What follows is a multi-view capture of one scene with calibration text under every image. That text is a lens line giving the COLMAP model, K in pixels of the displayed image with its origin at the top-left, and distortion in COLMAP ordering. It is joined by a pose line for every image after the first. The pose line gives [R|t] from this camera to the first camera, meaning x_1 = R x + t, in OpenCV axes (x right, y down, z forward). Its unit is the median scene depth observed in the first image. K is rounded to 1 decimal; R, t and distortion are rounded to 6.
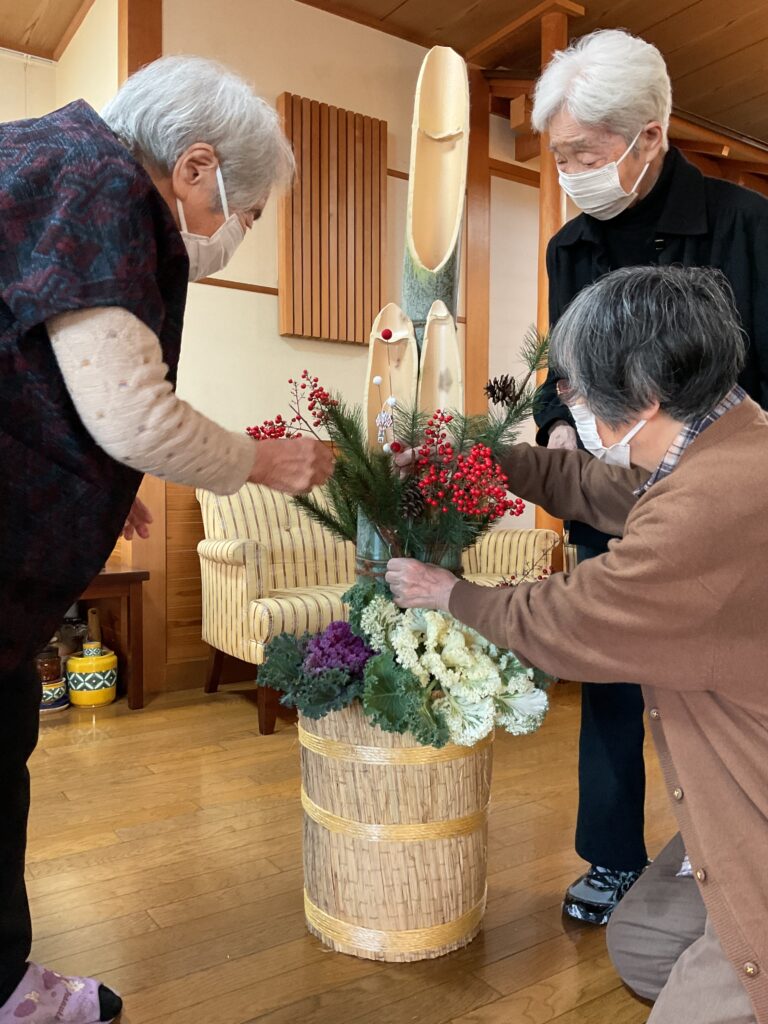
lens RADIAL K [[855.1, 0, 361.7], [0, 855.1, 505.9], [0, 0, 1]] dist [0.052365, -0.121107]
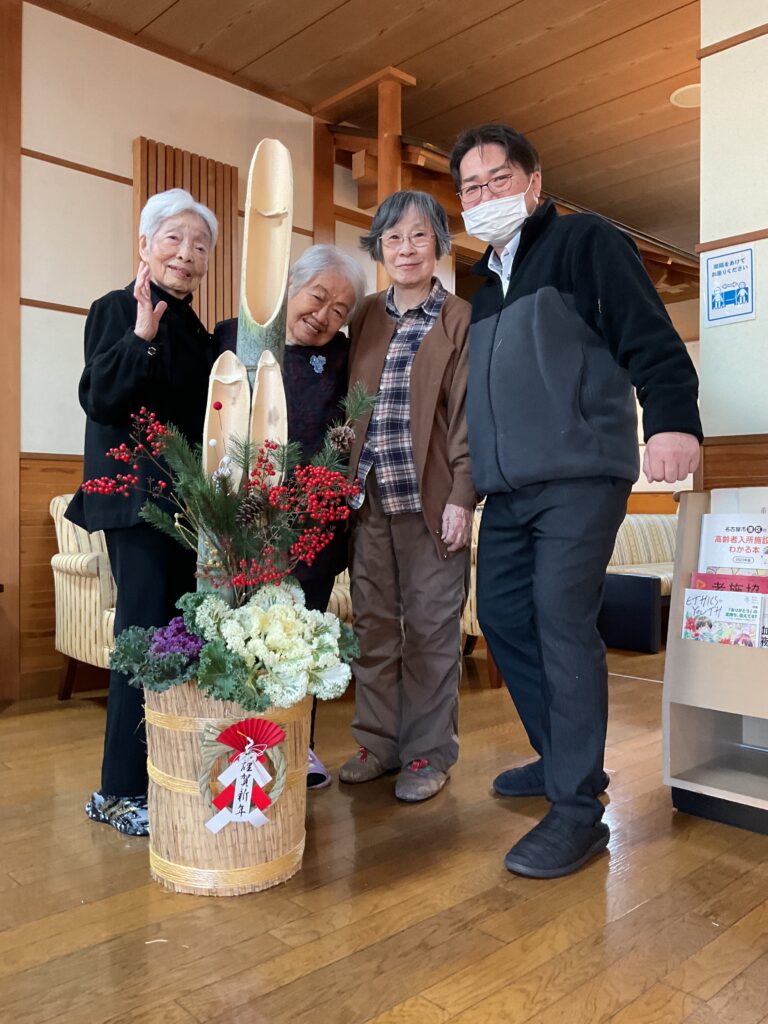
lens RADIAL K [[855.1, 0, 378.3], [0, 855.1, 504.5], [0, 0, 1]] dist [0.052365, -0.121107]
pose [[0.984064, 0.003284, 0.177783, 0.031556], [0.000633, 0.999758, -0.021968, 0.005272], [-0.177812, 0.021731, 0.983825, -0.231124]]
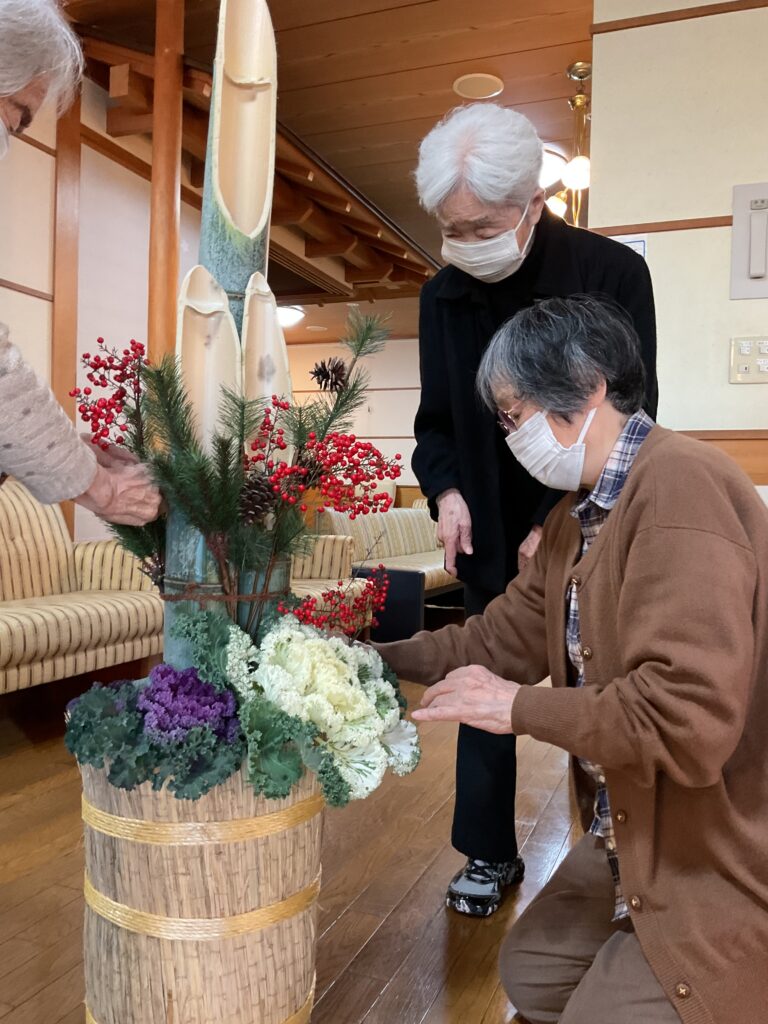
lens RADIAL K [[855.1, 0, 384.8], [0, 855.1, 508.8], [0, 0, 1]] dist [0.052365, -0.121107]
pose [[0.813834, 0.015964, 0.580879, -0.317550], [-0.014826, 0.999868, -0.006707, -0.003433], [-0.580909, -0.003153, 0.813963, 0.256226]]
